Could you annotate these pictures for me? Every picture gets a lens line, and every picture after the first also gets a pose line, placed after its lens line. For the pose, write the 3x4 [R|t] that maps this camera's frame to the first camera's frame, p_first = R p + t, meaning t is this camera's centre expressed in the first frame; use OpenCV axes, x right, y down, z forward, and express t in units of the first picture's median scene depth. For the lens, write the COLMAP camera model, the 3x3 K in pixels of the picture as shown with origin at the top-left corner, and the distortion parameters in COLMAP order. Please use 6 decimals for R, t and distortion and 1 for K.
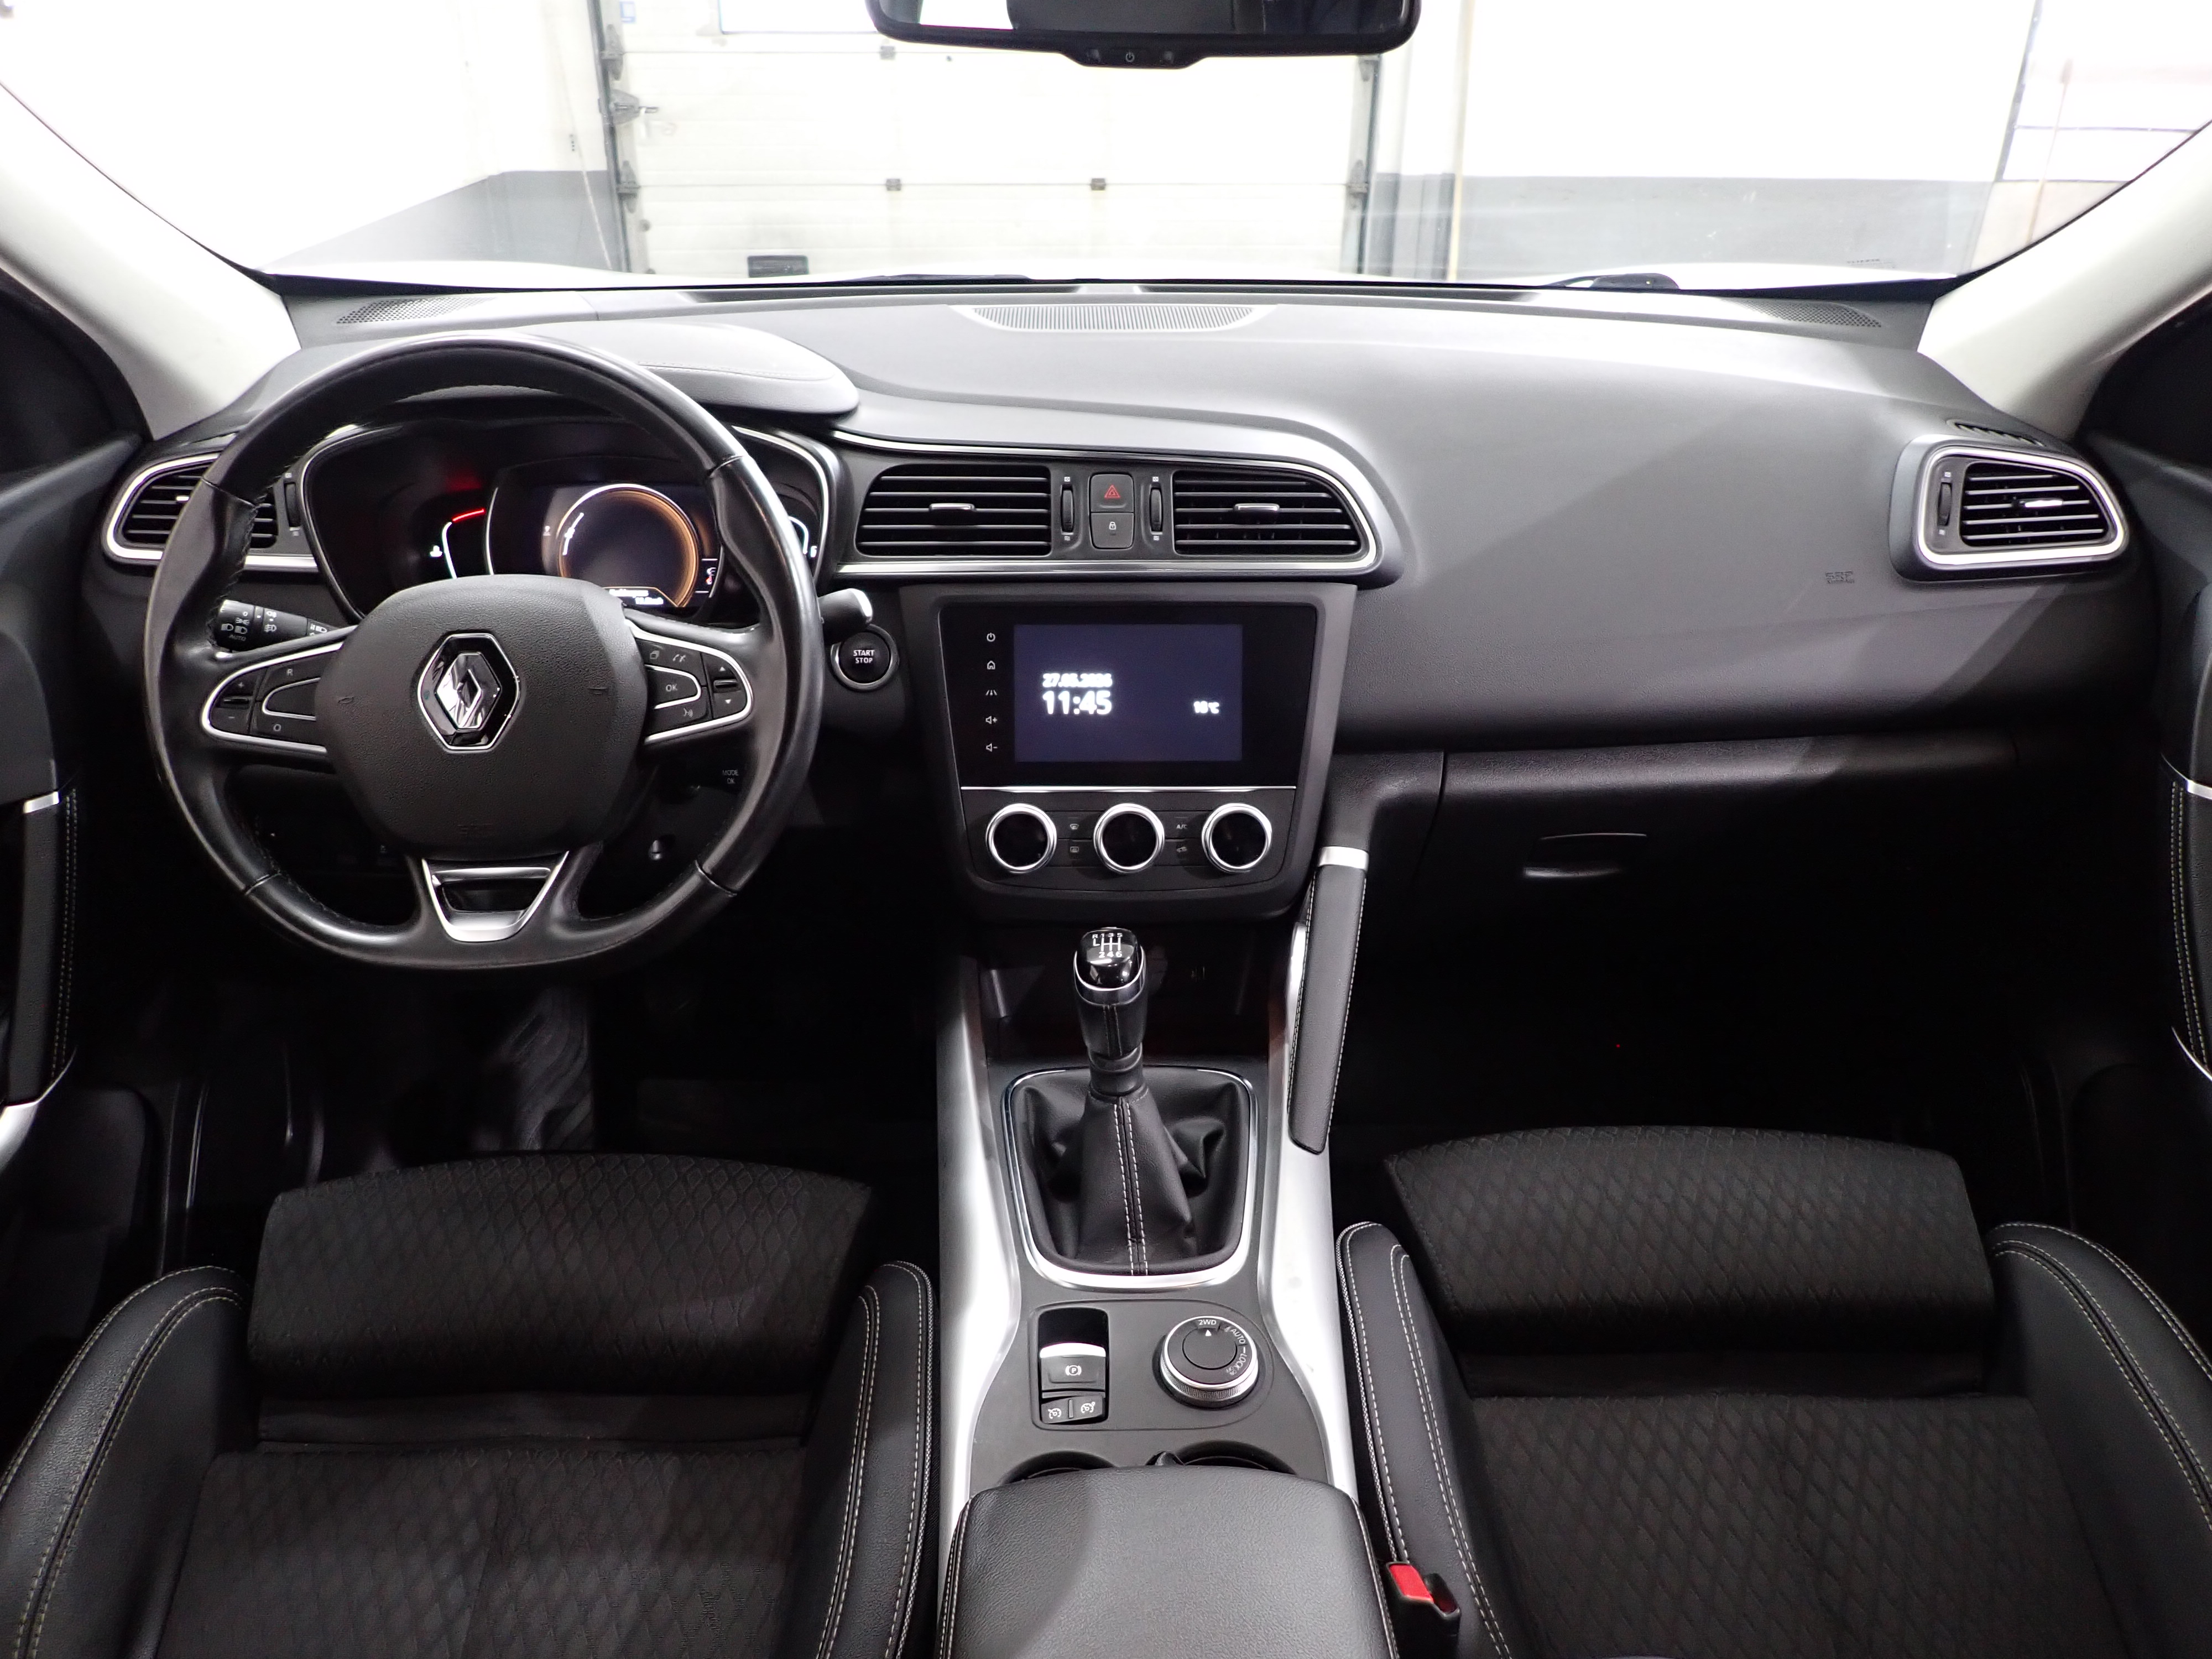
lens RADIAL K [[1614.7, 0, 1108.1], [0, 1614.7, 835.6], [0, 0, 1]] dist [-0.007159, -0.007251]
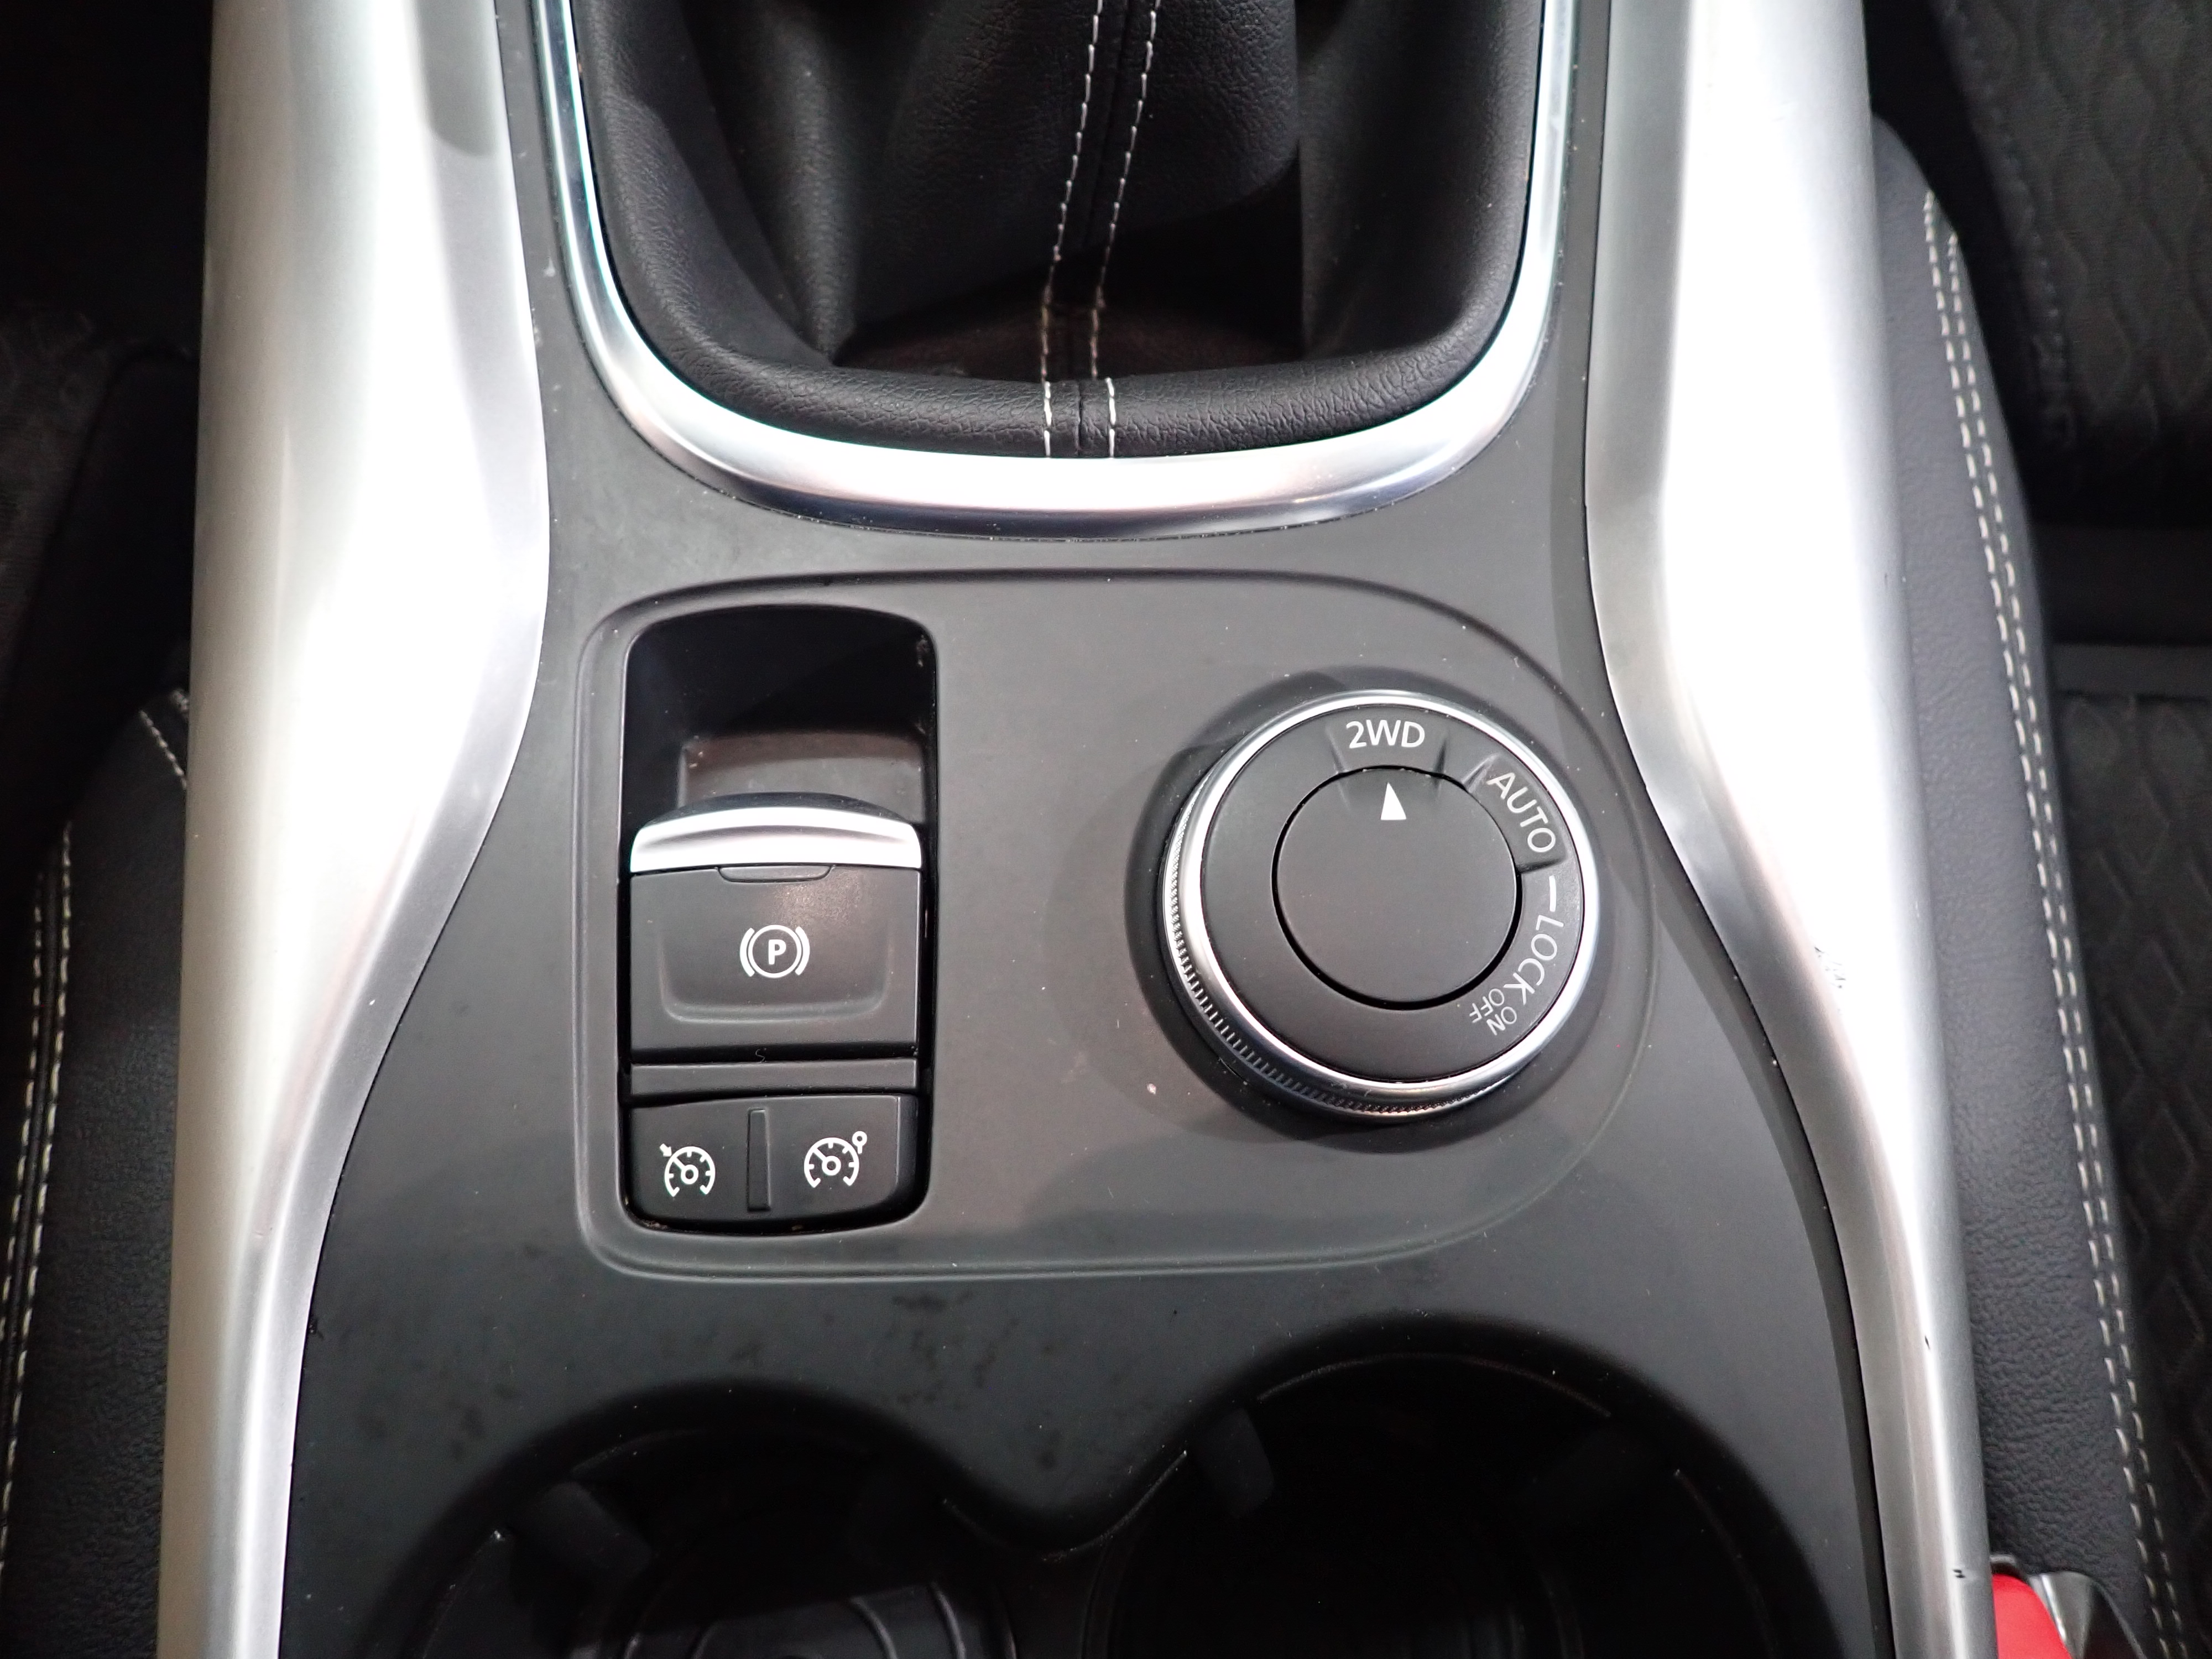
lens RADIAL K [[1614.7, 0, 1108.1], [0, 1614.7, 835.6], [0, 0, 1]] dist [-0.007159, -0.007251]
pose [[0.998956, 0.005904, 0.045309, 0.008262], [-0.035897, 0.714927, 0.698277, 0.094171], [-0.028270, -0.699174, 0.714392, 0.491720]]
